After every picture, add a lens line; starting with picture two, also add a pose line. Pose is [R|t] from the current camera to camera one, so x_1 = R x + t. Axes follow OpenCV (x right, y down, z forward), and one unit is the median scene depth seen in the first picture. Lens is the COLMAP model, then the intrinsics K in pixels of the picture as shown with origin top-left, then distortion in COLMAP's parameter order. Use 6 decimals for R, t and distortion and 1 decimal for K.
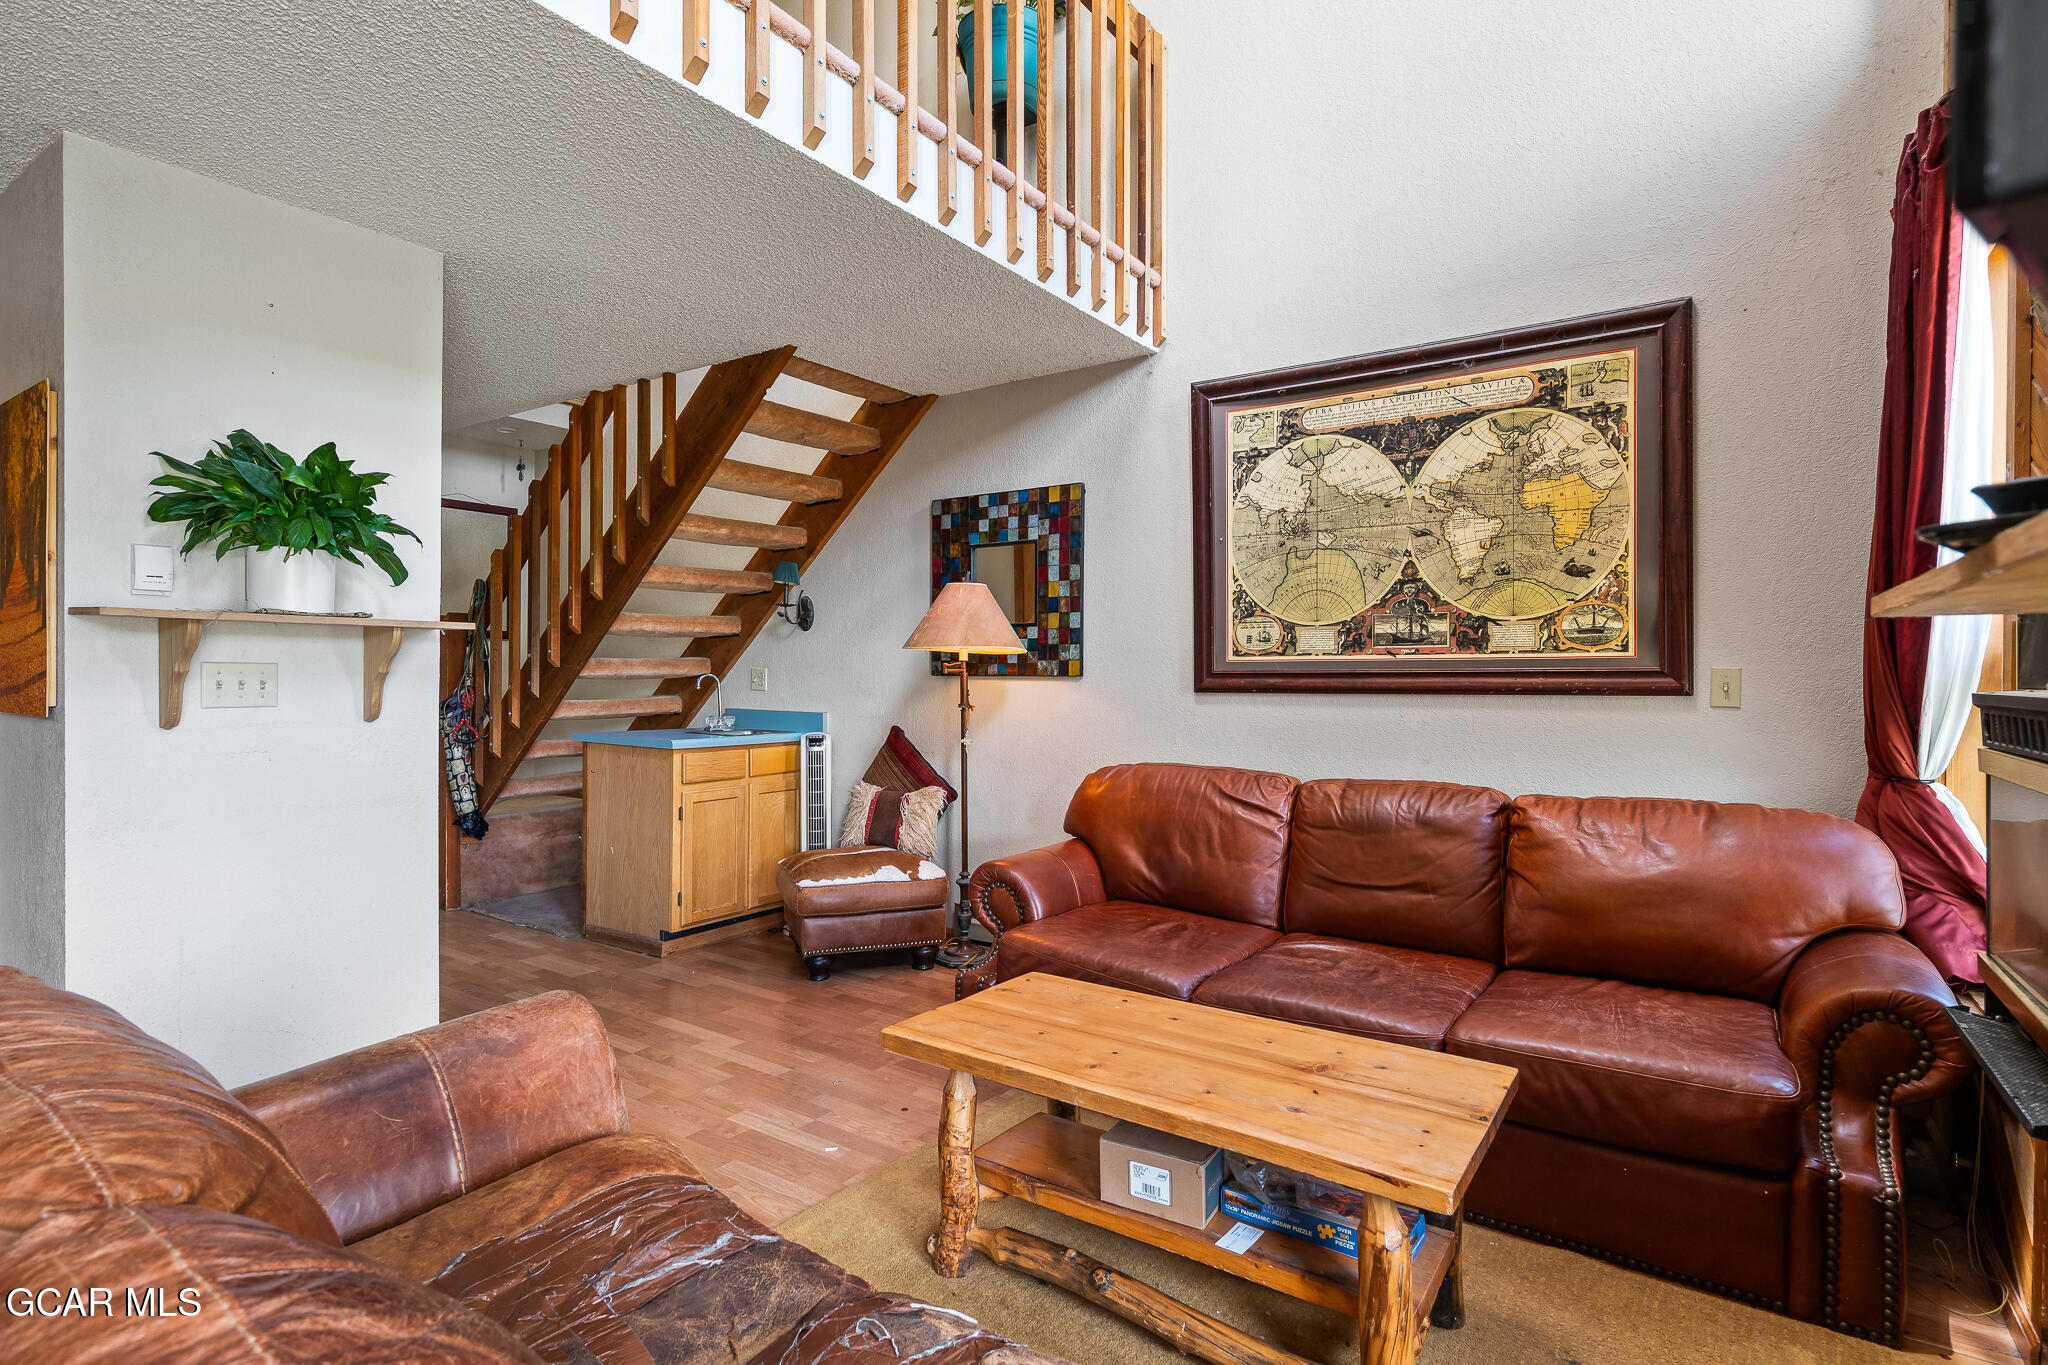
lens RADIAL K [[1027.6, 0, 1023.7], [0, 1027.6, 676.7], [0, 0, 1]] dist [-0.002739, -0.000143]
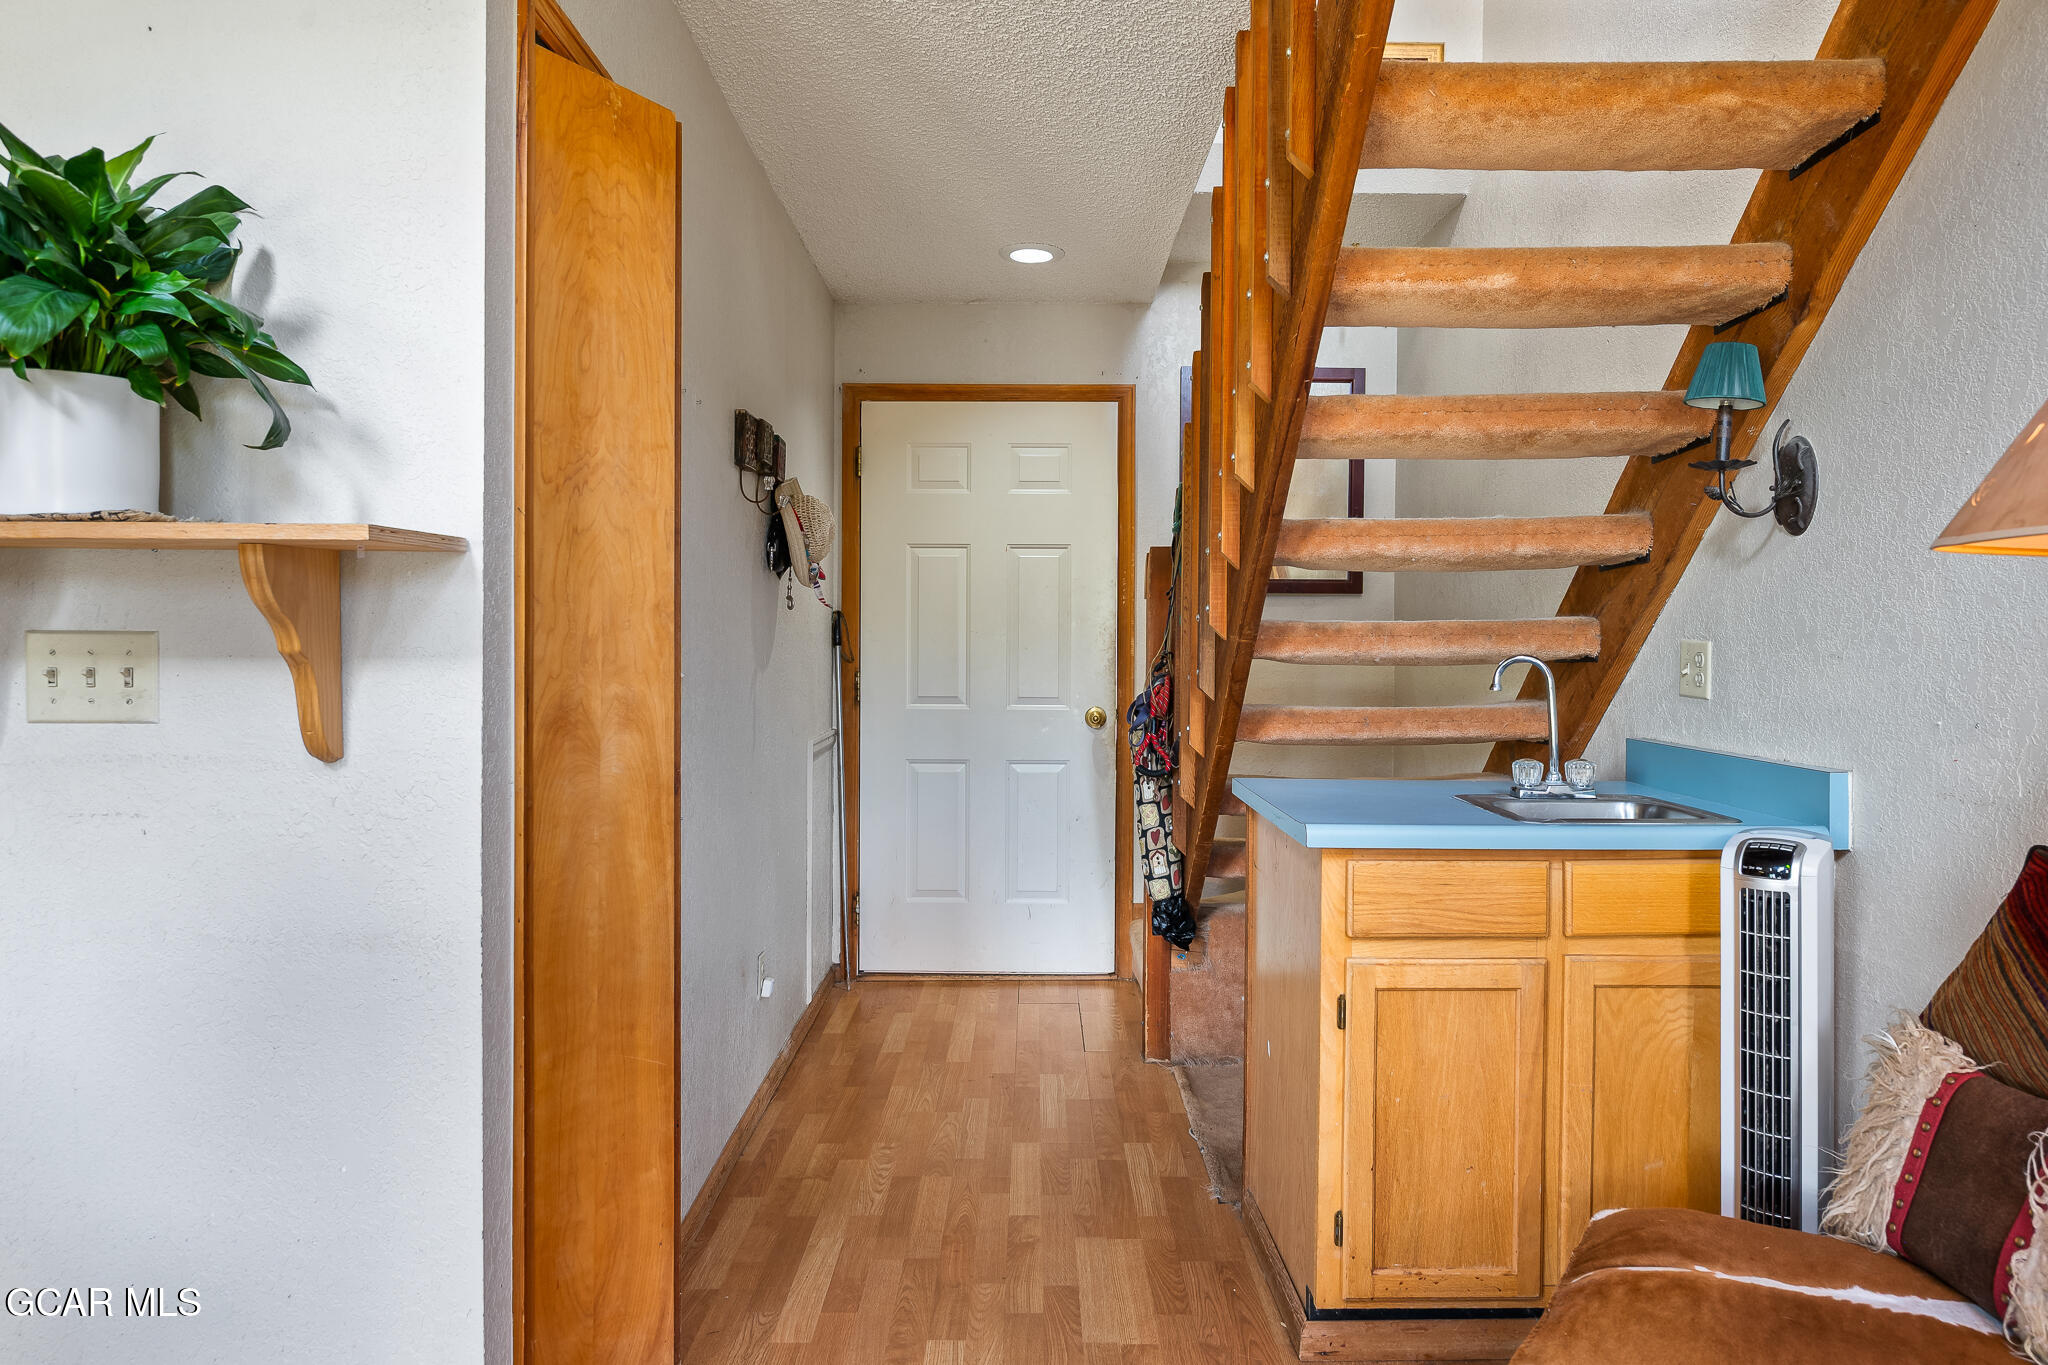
lens RADIAL K [[1338.3, 0, 1025.3], [0, 1338.3, 643.5], [0, 0, 1]] dist [-0.000118, 0.000968]
pose [[0.566296, 0.000667, -0.824202, 0.017129], [-0.005286, 0.999982, -0.002823, -0.004614], [0.824185, 0.005955, 0.566289, 0.555882]]
